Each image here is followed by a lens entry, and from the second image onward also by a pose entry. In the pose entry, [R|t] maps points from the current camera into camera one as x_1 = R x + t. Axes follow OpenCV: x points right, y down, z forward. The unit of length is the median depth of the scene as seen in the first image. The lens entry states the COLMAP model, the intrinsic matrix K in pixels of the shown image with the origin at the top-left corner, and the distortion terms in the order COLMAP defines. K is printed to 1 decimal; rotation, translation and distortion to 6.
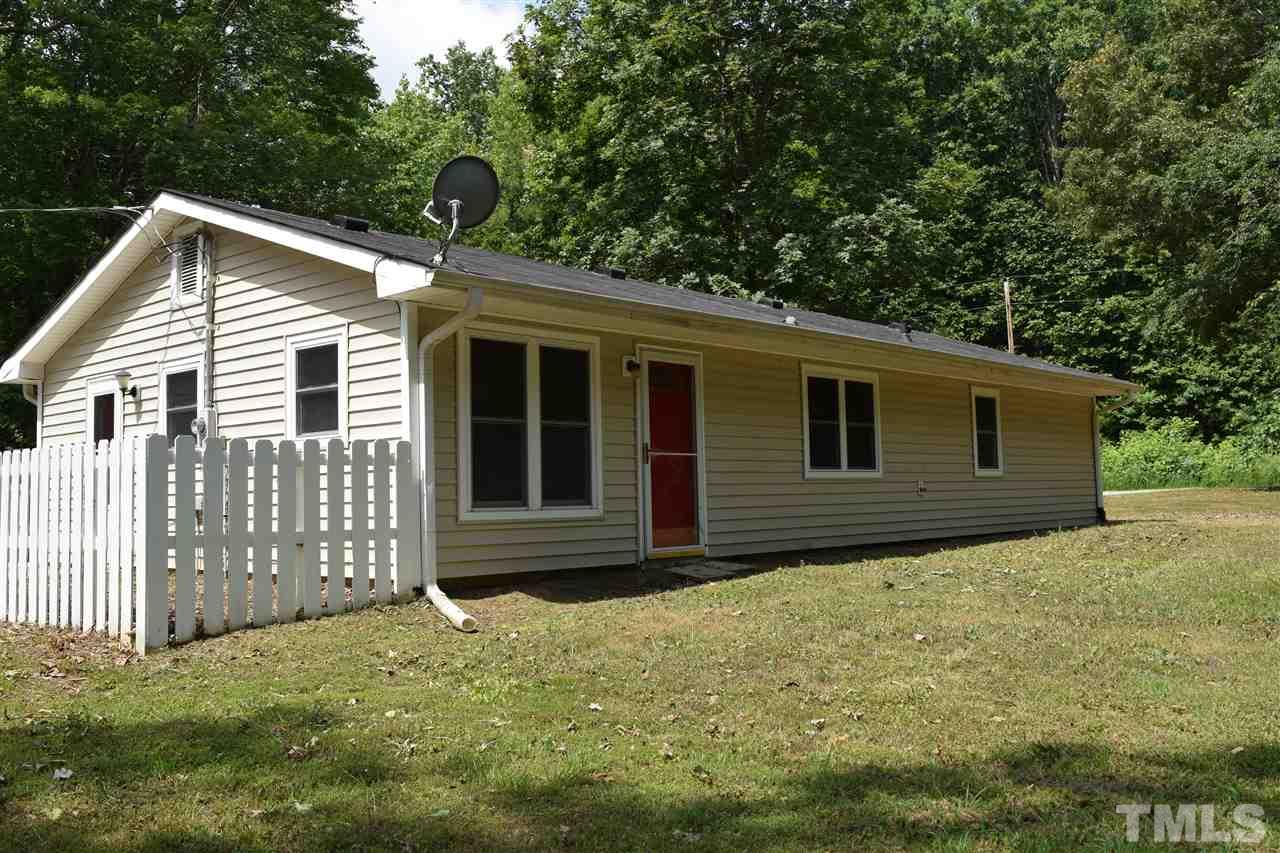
lens RADIAL K [[1002.2, 0, 643.7], [0, 1002.2, 418.4], [0, 0, 1]] dist [-0.015916, 0.007733]
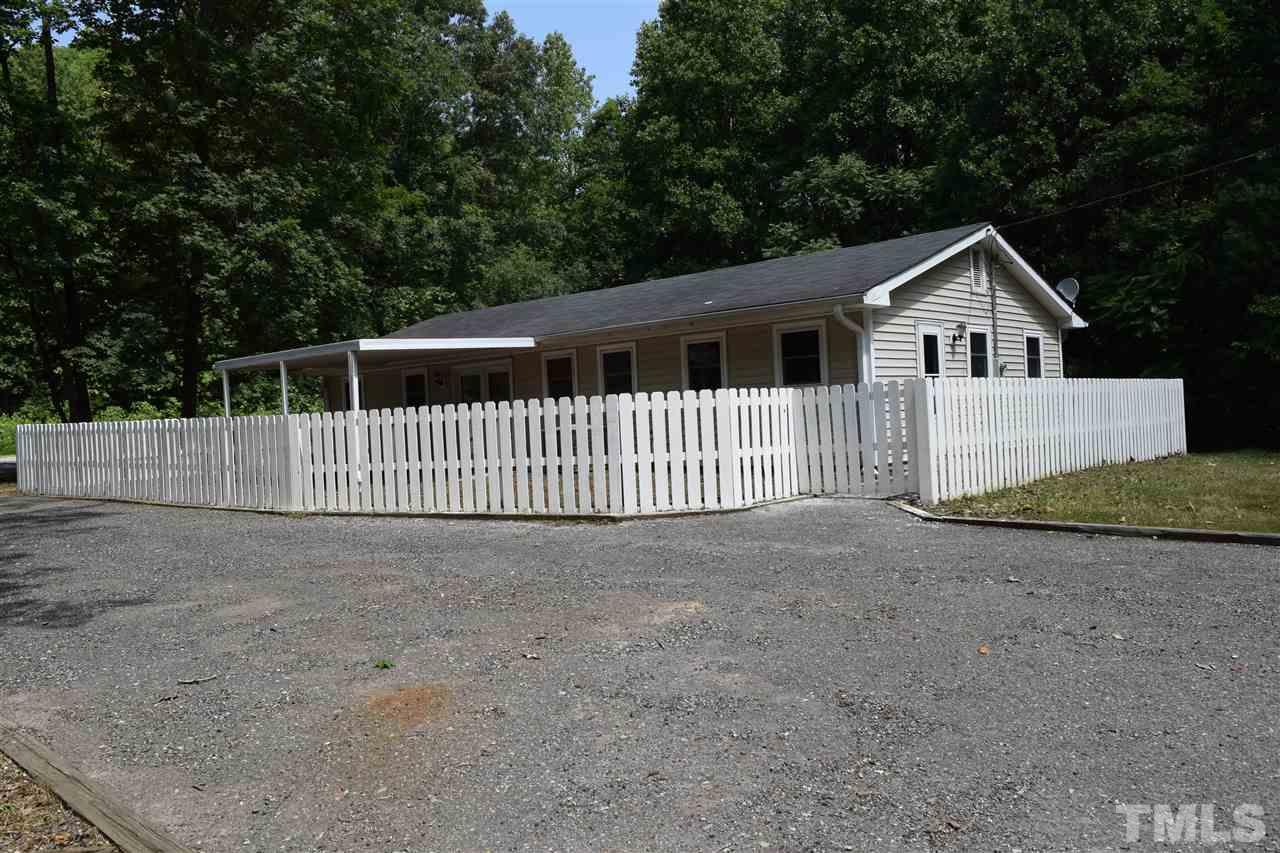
lens RADIAL K [[1002.2, 0, 643.7], [0, 1002.2, 418.4], [0, 0, 1]] dist [-0.015916, 0.007733]
pose [[0.084880, 0.028968, 0.995970, -2.174145], [-0.025200, 0.999320, -0.026918, 0.154237], [-0.996072, -0.022814, 0.085553, 1.423515]]
